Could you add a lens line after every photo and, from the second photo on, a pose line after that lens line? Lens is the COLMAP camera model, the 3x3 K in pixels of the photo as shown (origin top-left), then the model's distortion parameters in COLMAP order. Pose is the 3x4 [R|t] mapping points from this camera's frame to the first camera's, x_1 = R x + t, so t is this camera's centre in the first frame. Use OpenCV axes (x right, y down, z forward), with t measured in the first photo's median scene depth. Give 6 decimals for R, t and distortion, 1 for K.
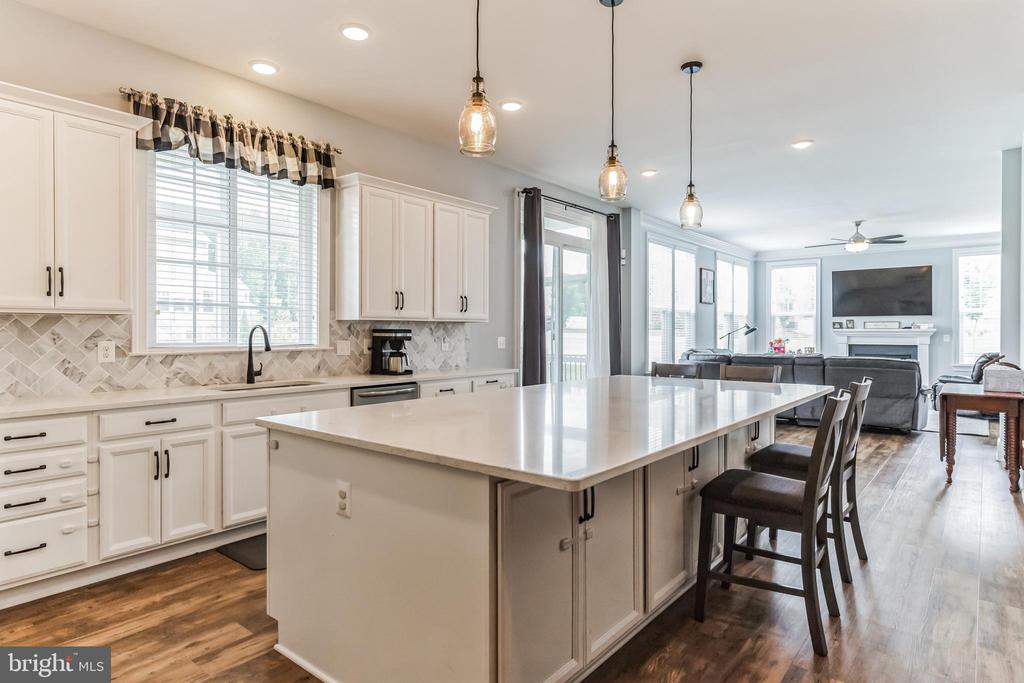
lens RADIAL K [[586.7, 0, 512.0], [0, 586.7, 341.5], [0, 0, 1]] dist [-0.002631, -0.000186]
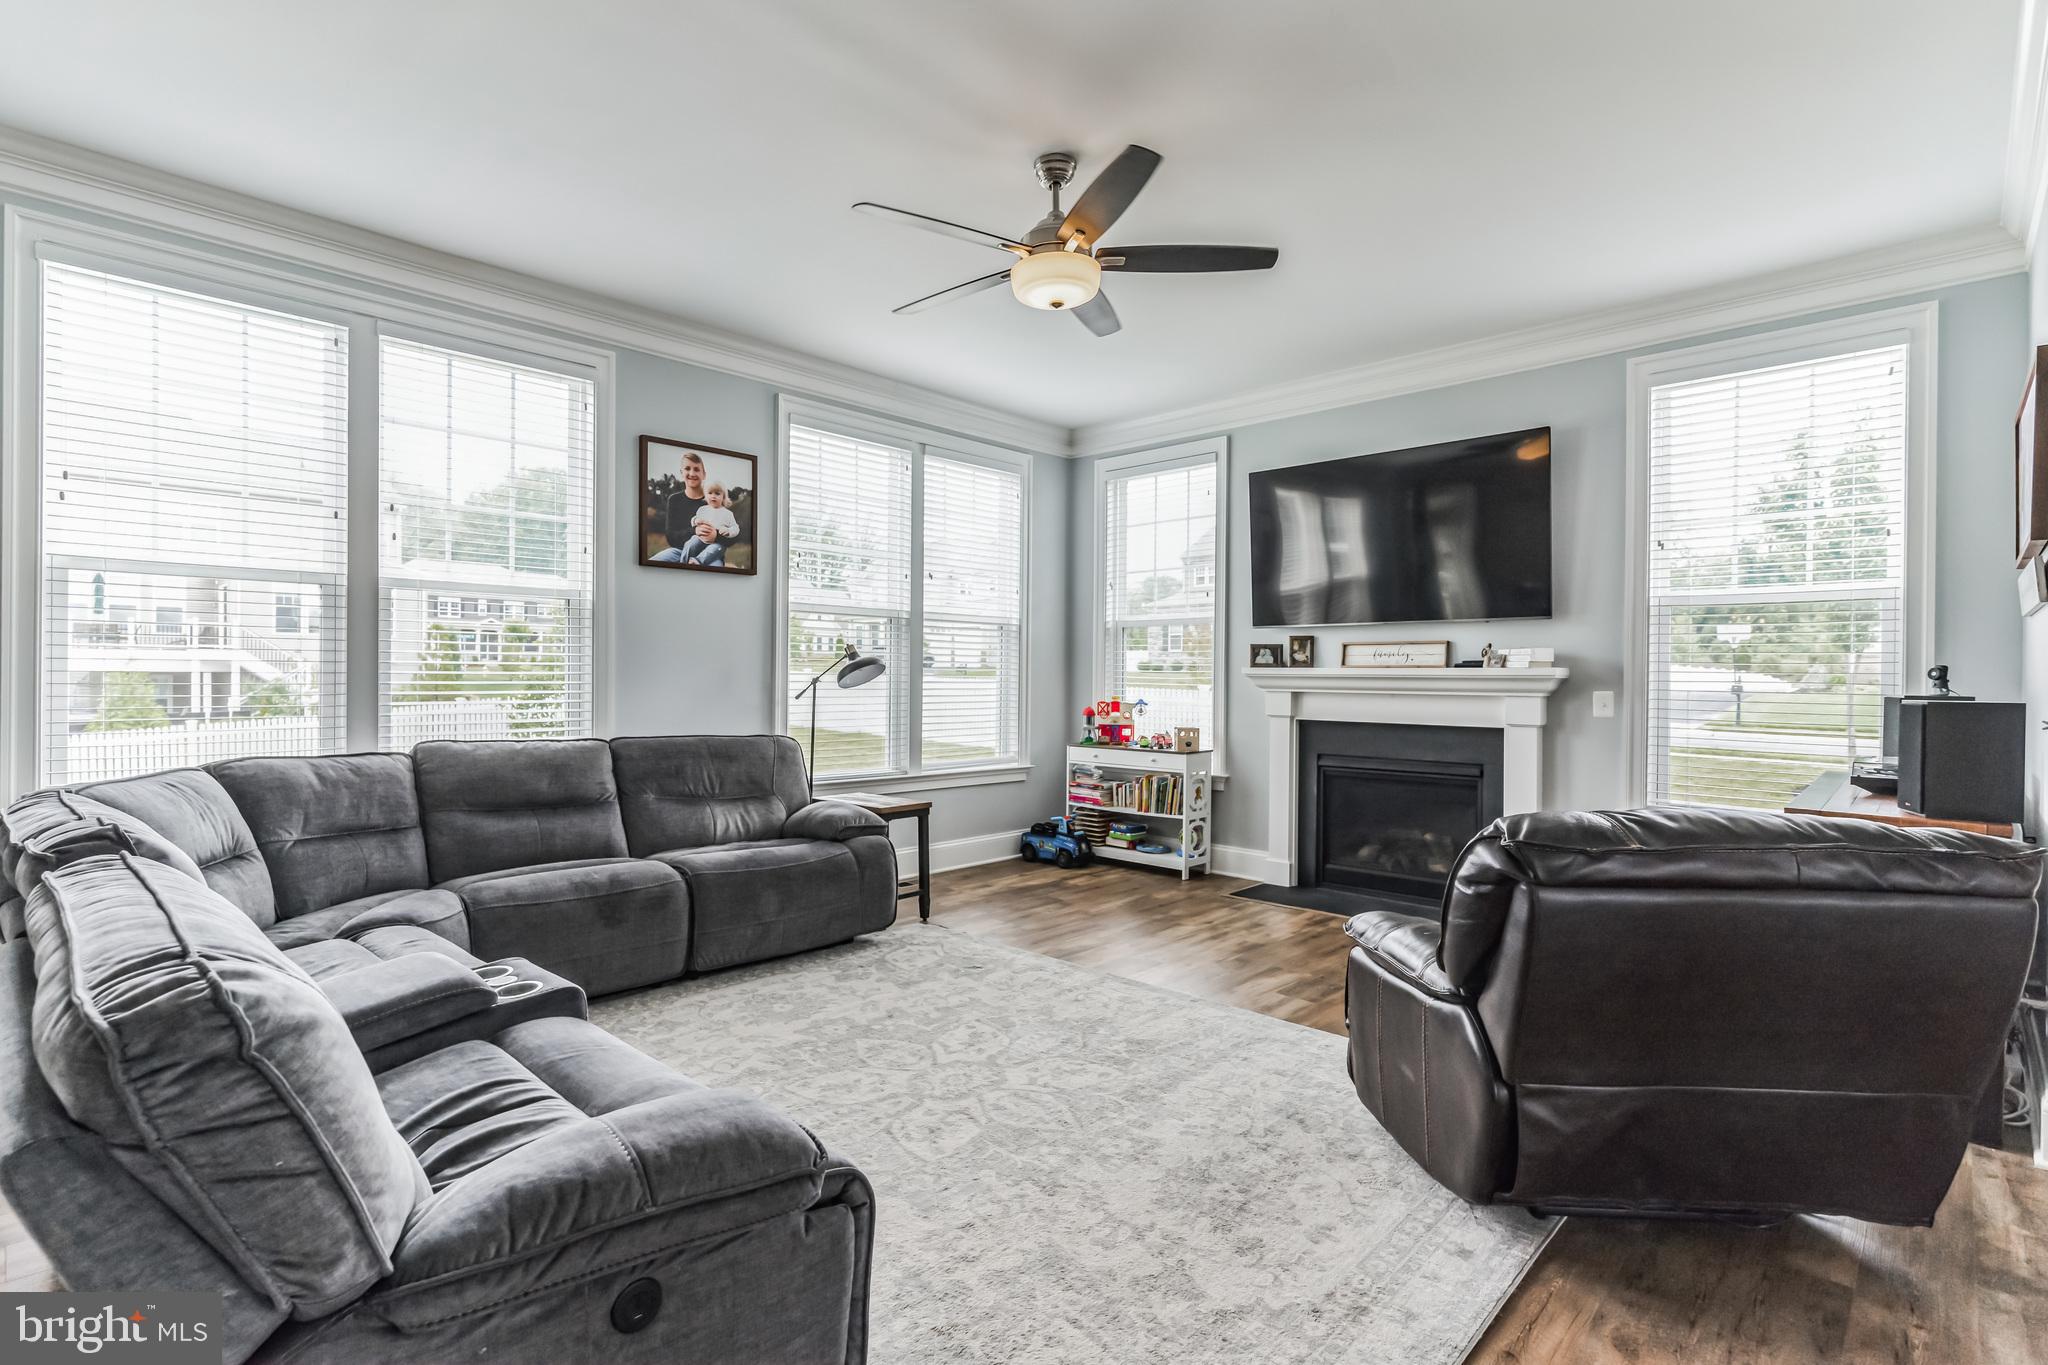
lens RADIAL K [[989.0, 0, 1024.0], [0, 989.0, 682.5], [0, 0, 1]] dist [-0.000231, -0.000017]
pose [[0.996964, 0.010656, -0.077133, 0.307747], [-0.011704, 0.999845, -0.013146, -0.003909], [0.076981, 0.014009, 0.996934, 0.322625]]
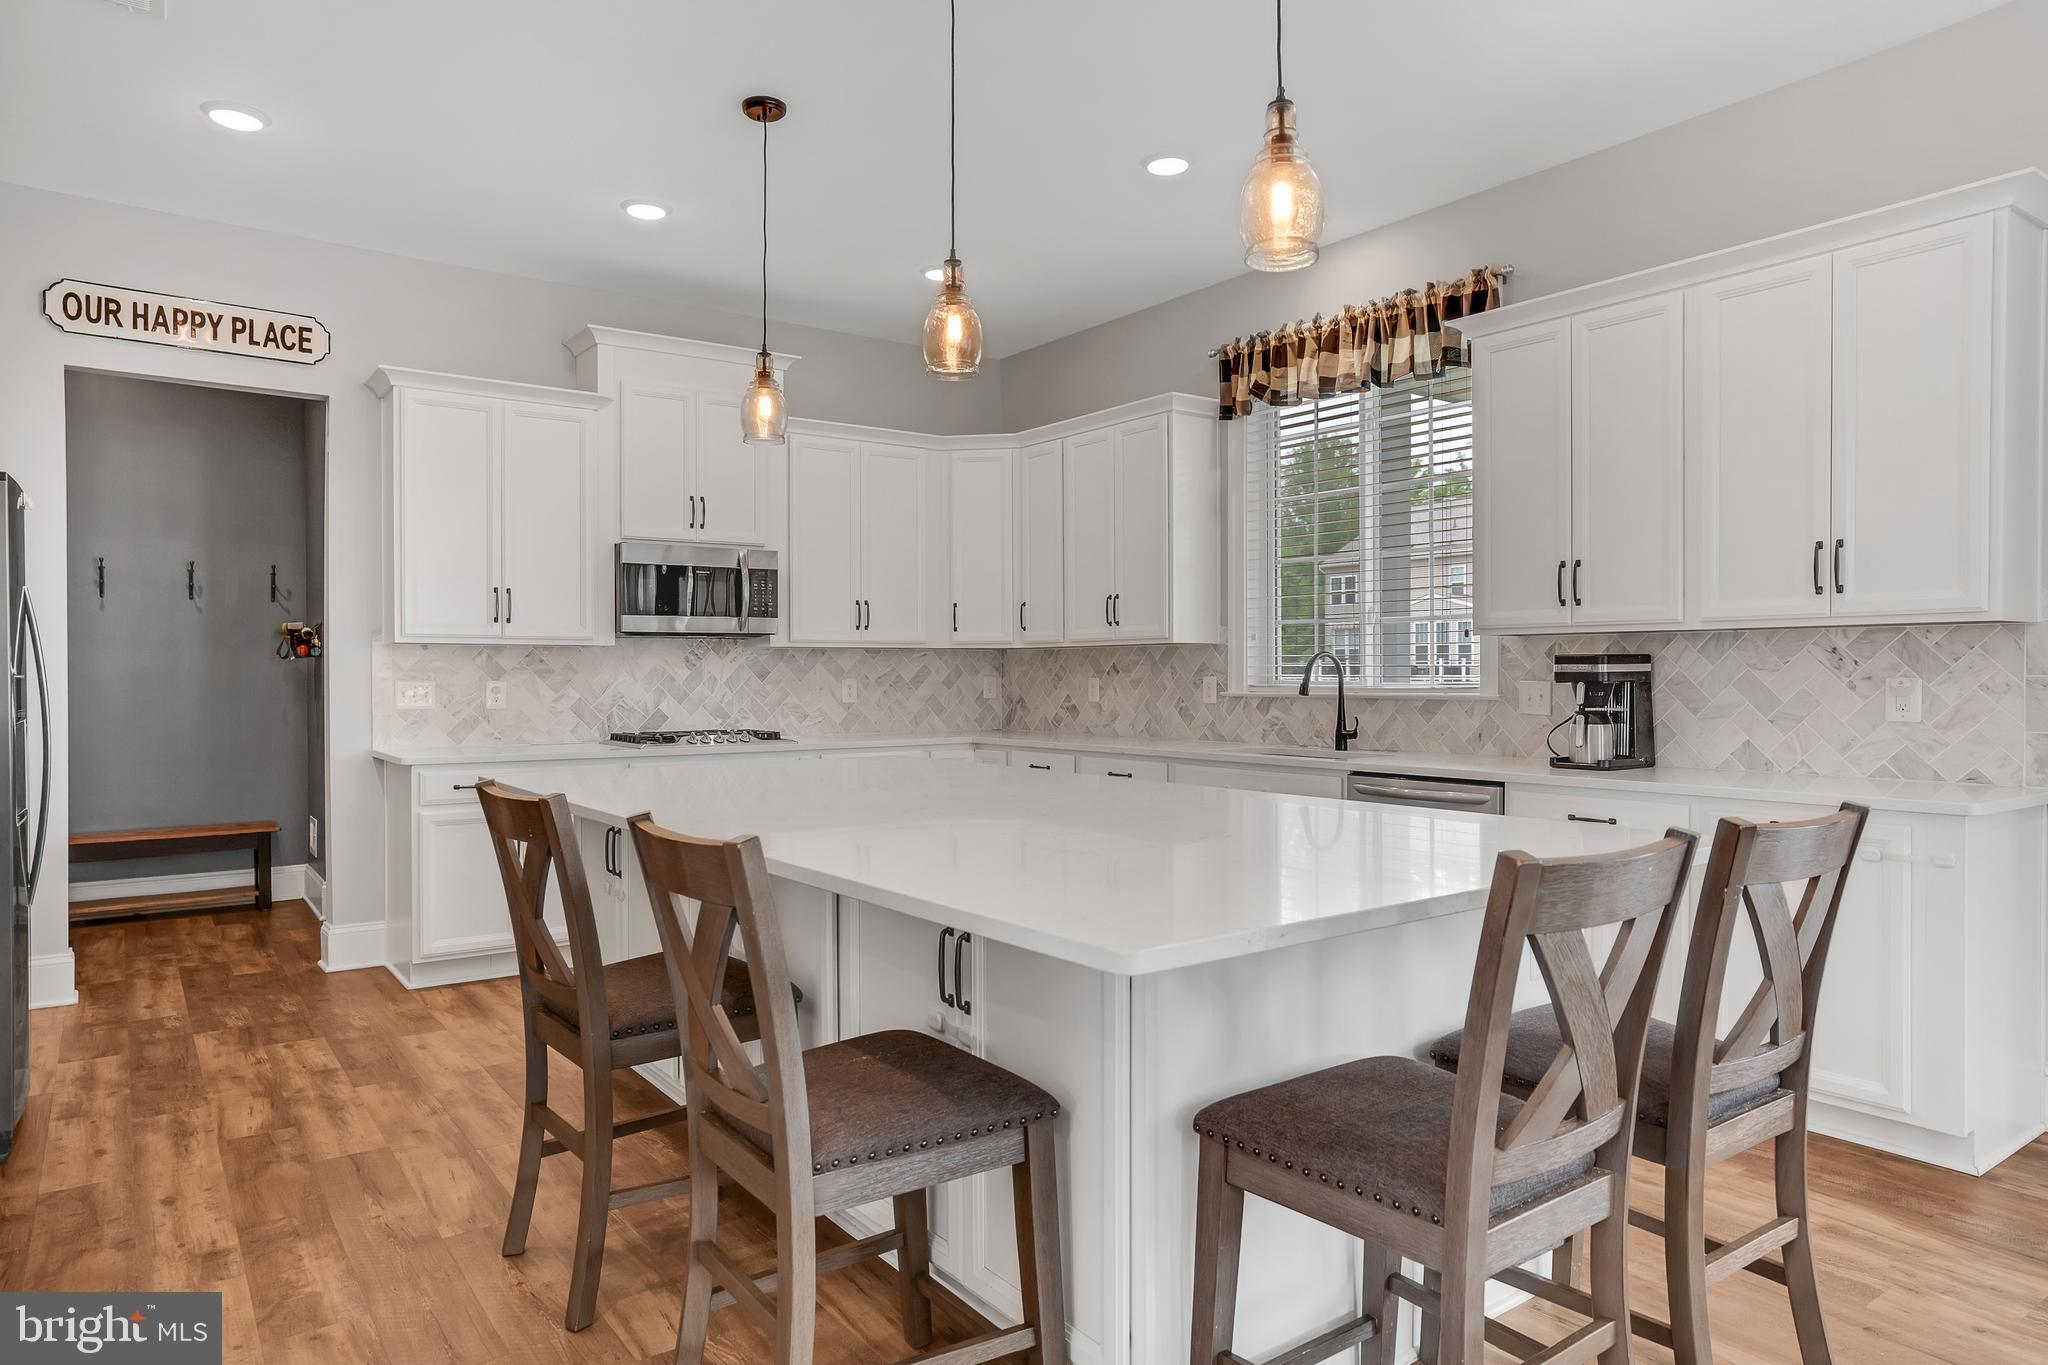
lens RADIAL K [[1239.8, 0, 1024.0], [0, 1239.8, 682.5], [0, 0, 1]] dist [0.000942, 0.000002]
pose [[-0.245588, 0.012125, -0.969298, 0.995330], [-0.009644, 0.999842, 0.014951, -0.015314], [0.969326, 0.013020, -0.245432, 1.166787]]
